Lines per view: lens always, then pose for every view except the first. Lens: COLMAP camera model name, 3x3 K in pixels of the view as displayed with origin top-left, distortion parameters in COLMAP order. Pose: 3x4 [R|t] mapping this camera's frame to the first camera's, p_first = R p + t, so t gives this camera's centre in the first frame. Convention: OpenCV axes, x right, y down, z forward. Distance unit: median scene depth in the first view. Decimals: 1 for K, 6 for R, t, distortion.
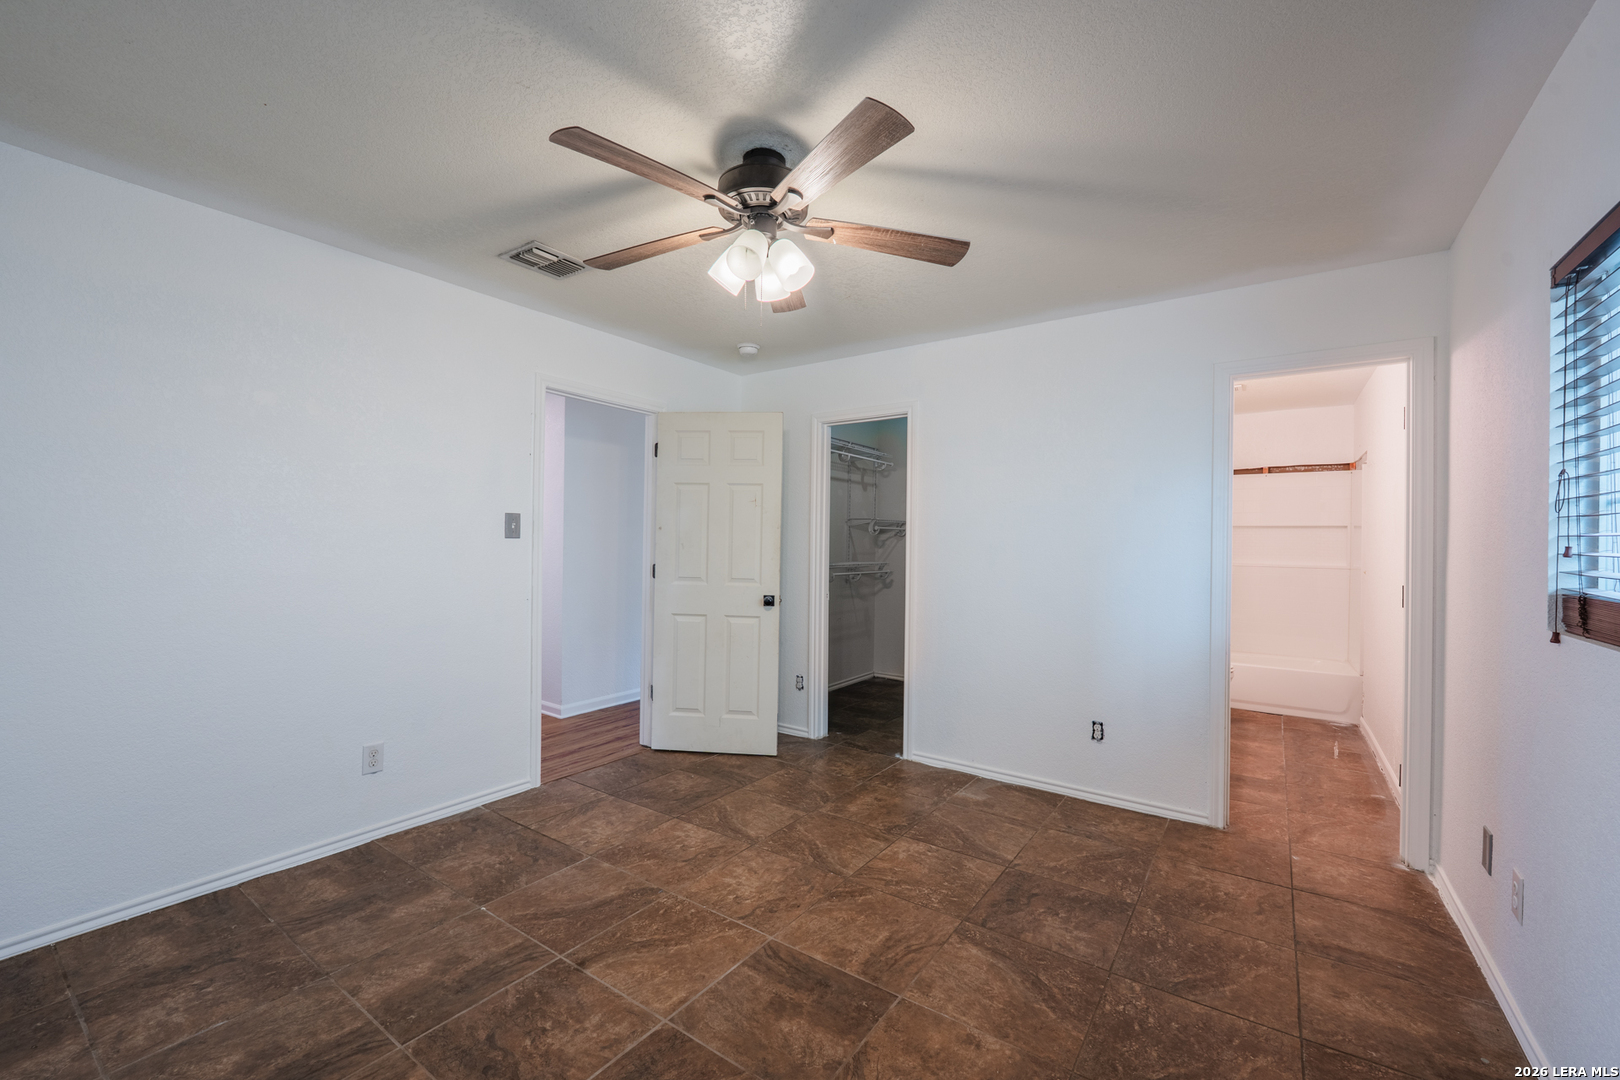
lens RADIAL K [[658.2, 0, 810.4], [0, 658.2, 538.7], [0, 0, 1]] dist [-0.012555, -0.000469]
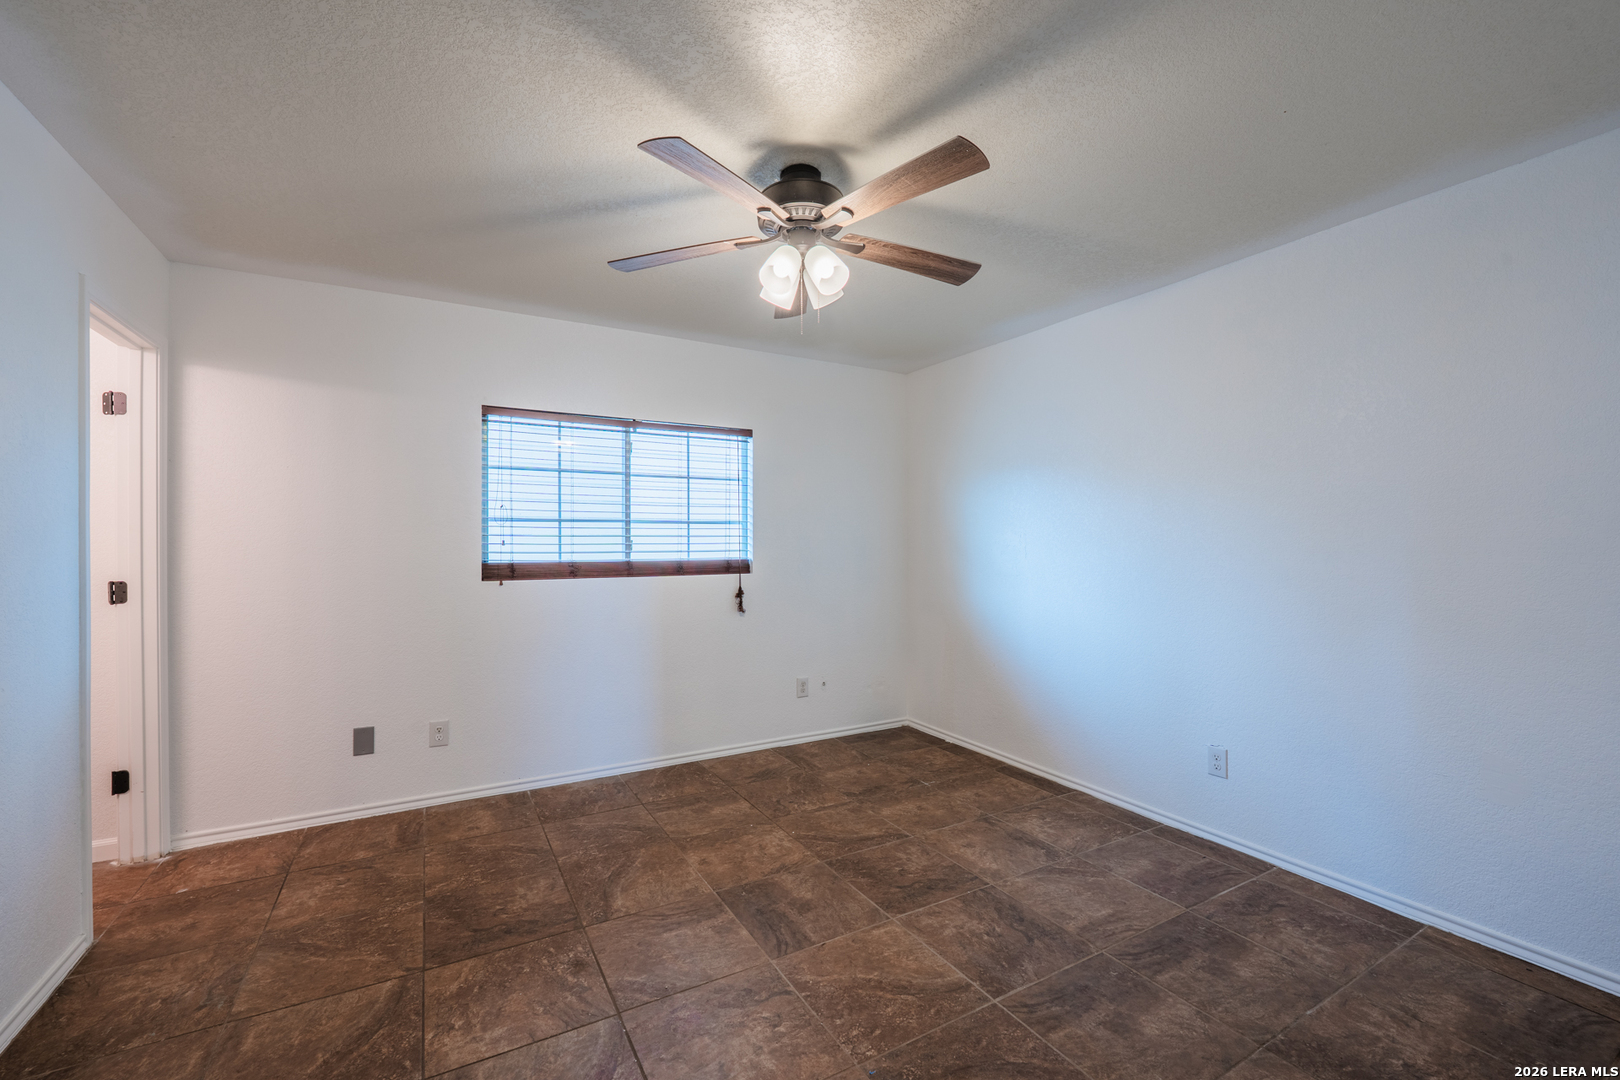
lens RADIAL K [[658.2, 0, 823.2], [0, 658.2, 541.0], [0, 0, 1]] dist [-0.012555, -0.000469]
pose [[-0.913500, -0.009754, 0.406721, -0.524638], [-0.012035, 0.999923, -0.003051, 0.012605], [-0.406660, -0.007682, -0.913547, 1.915614]]
